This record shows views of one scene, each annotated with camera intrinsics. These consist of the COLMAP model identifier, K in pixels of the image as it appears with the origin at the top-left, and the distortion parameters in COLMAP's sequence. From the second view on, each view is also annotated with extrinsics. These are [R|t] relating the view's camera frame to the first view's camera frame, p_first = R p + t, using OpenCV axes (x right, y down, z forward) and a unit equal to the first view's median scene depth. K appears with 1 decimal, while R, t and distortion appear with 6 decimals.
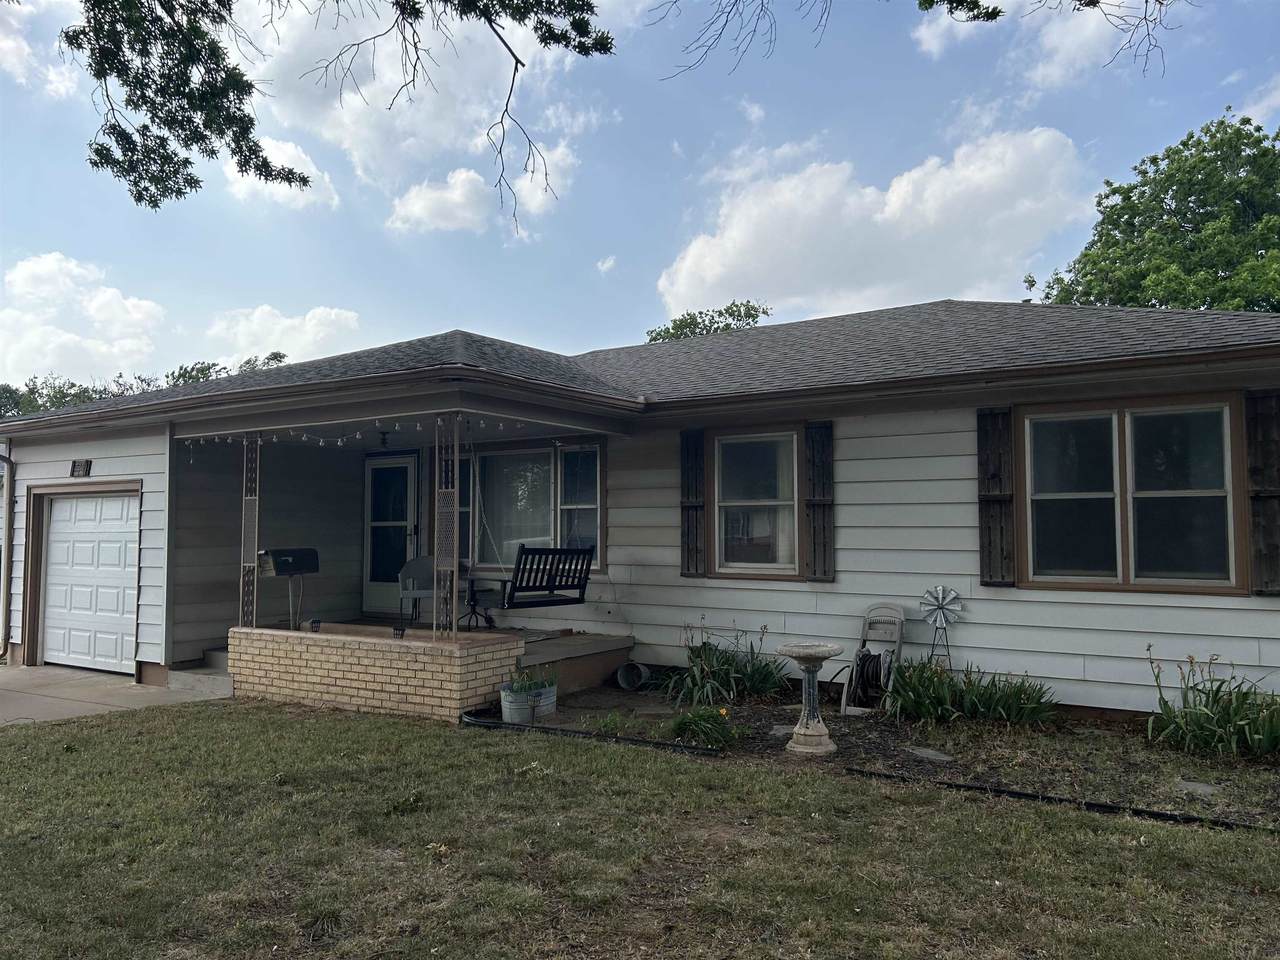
lens RADIAL K [[946.9, 0, 647.0], [0, 946.9, 484.3], [0, 0, 1]] dist [0.054112, -0.056615]
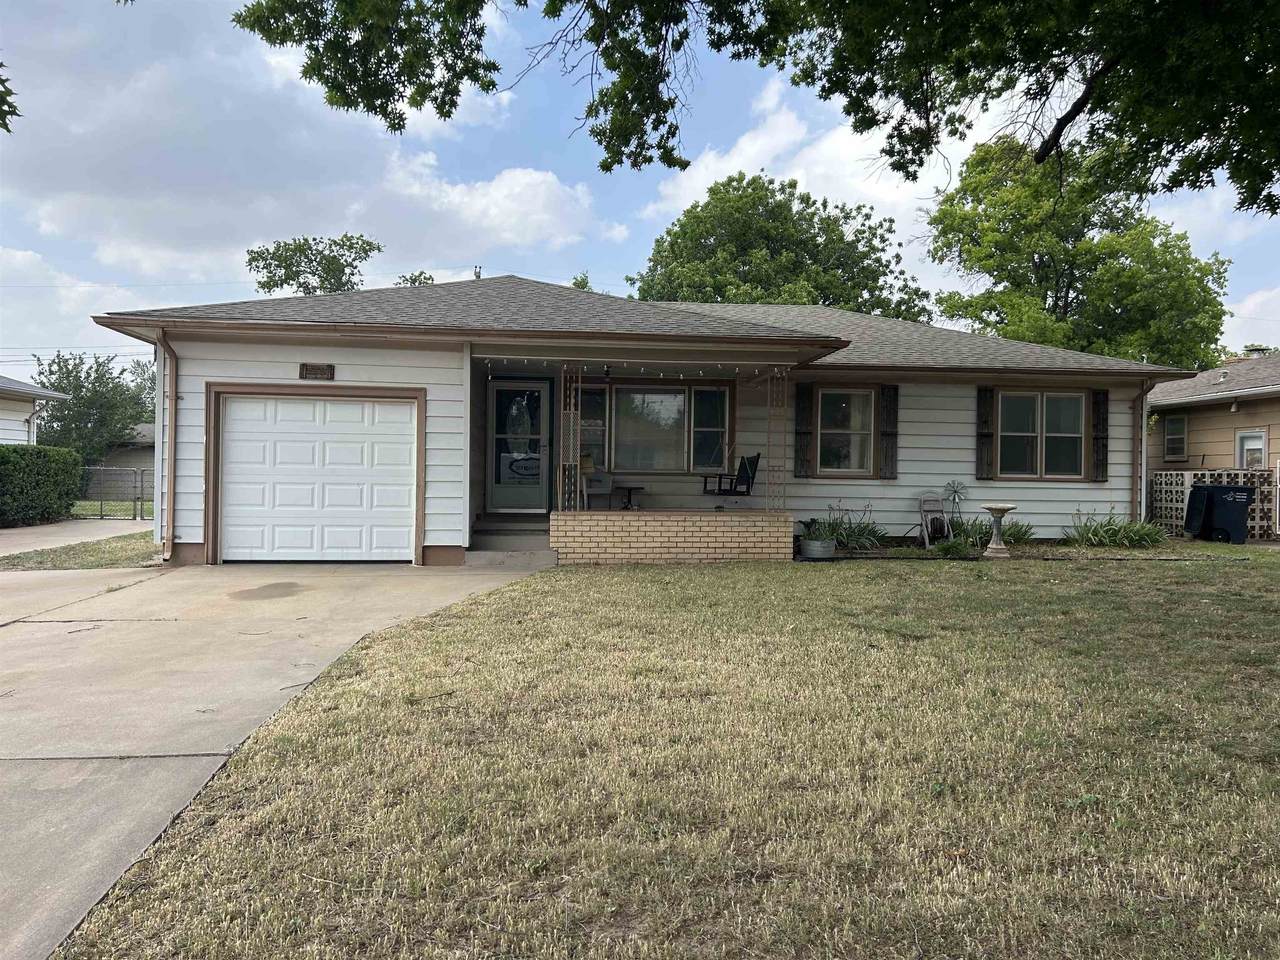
lens RADIAL K [[946.9, 0, 641.0], [0, 946.9, 481.0], [0, 0, 1]] dist [0.054112, -0.056615]
pose [[0.784520, 0.010043, 0.620022, -1.131353], [-0.046114, 0.998045, 0.042182, 0.050049], [-0.618387, -0.061684, 0.783449, -0.059848]]
